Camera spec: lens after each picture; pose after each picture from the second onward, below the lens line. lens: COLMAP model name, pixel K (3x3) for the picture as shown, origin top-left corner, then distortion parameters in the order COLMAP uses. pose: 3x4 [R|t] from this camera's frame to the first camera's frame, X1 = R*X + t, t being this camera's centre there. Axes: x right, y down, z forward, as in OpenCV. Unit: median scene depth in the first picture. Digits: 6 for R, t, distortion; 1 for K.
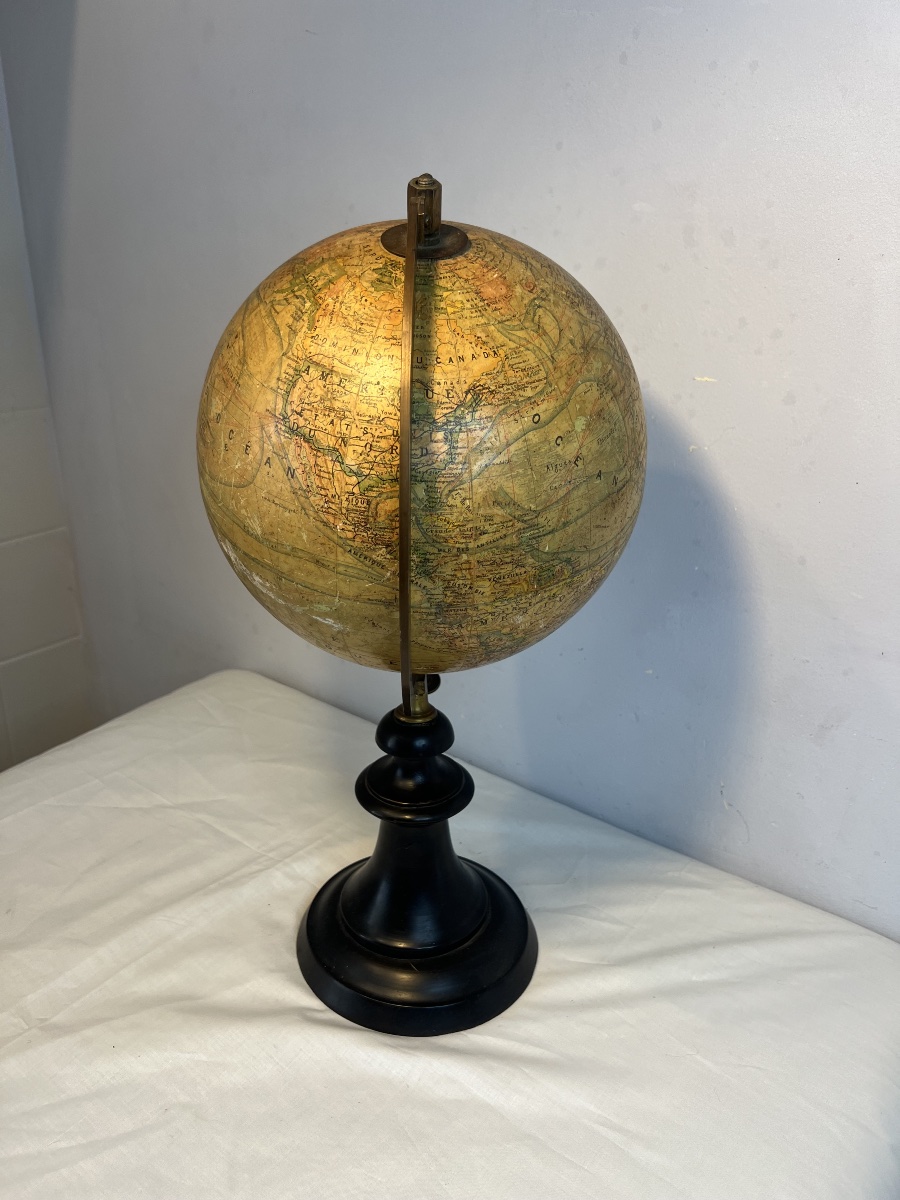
lens RADIAL K [[878.4, 0, 450.0], [0, 878.4, 600.0], [0, 0, 1]] dist [0.003536, -0.001149]
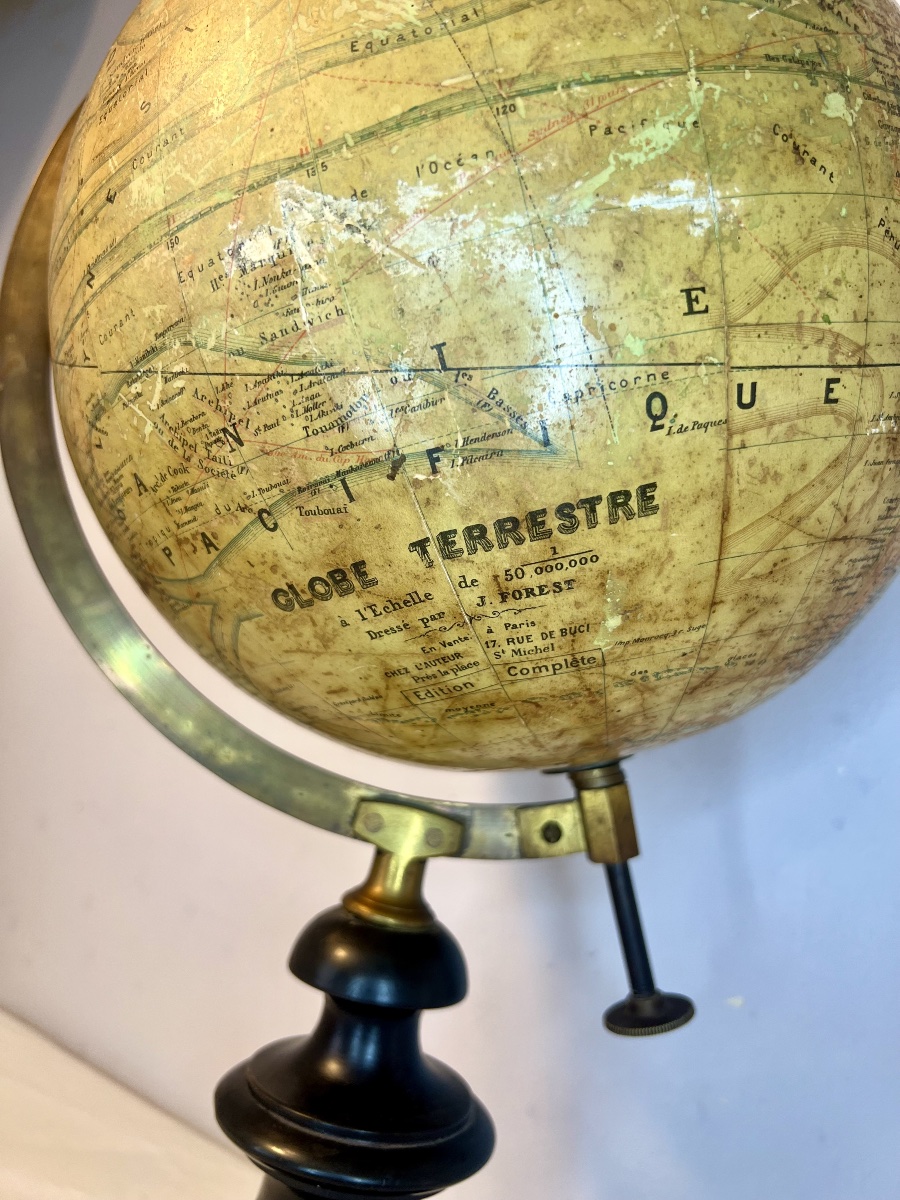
lens RADIAL K [[933.0, 0, 450.0], [0, 933.0, 600.0], [0, 0, 1]] dist [0.007448, -0.047359]
pose [[0.849472, -0.173986, 0.498122, -0.456673], [0.496180, 0.584495, -0.642006, 0.327787], [-0.179449, 0.792524, 0.582841, 1.023043]]
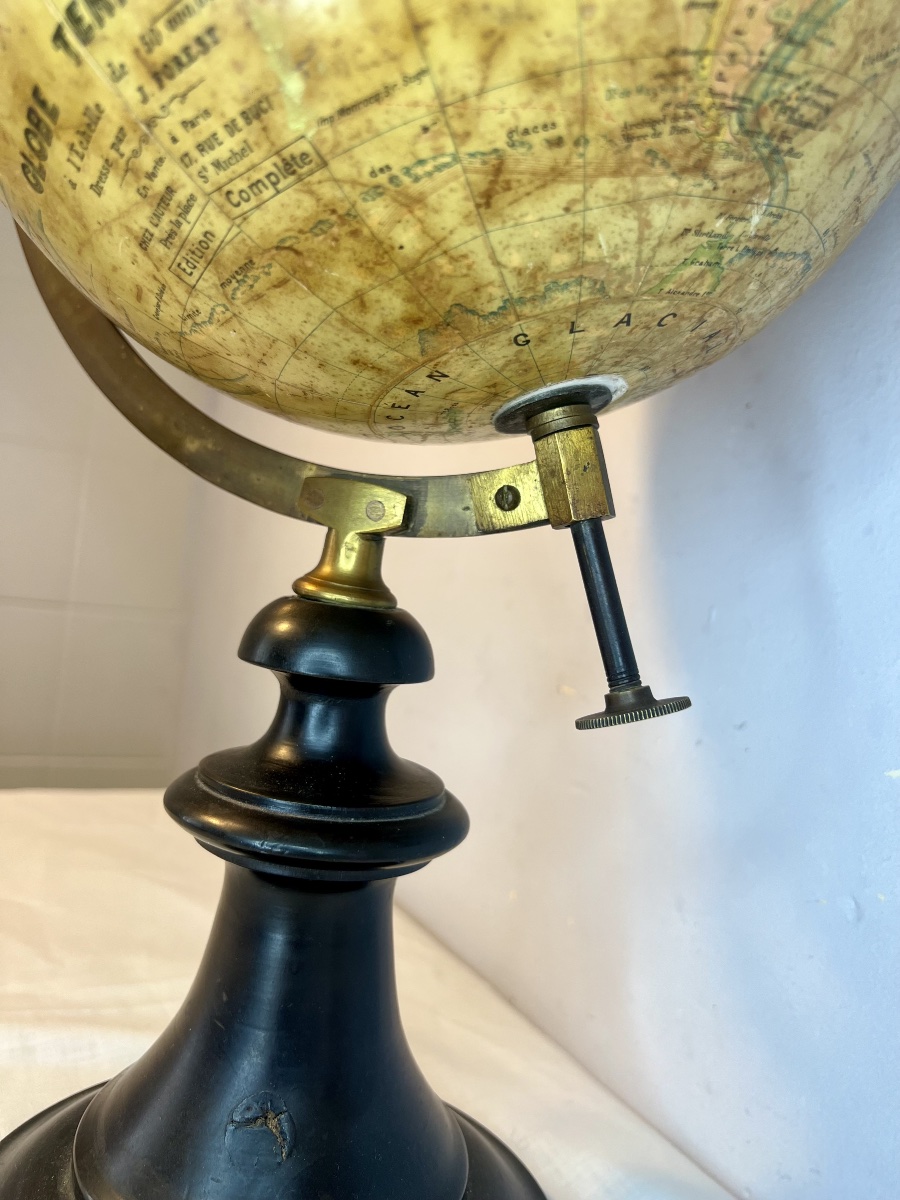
lens RADIAL K [[933.0, 0, 450.0], [0, 933.0, 600.0], [0, 0, 1]] dist [0.007448, -0.047359]
pose [[0.961340, -0.260741, 0.088541, -0.187636], [0.240278, 0.637237, -0.732254, 0.472286], [0.134507, 0.725220, 0.675251, 1.196247]]
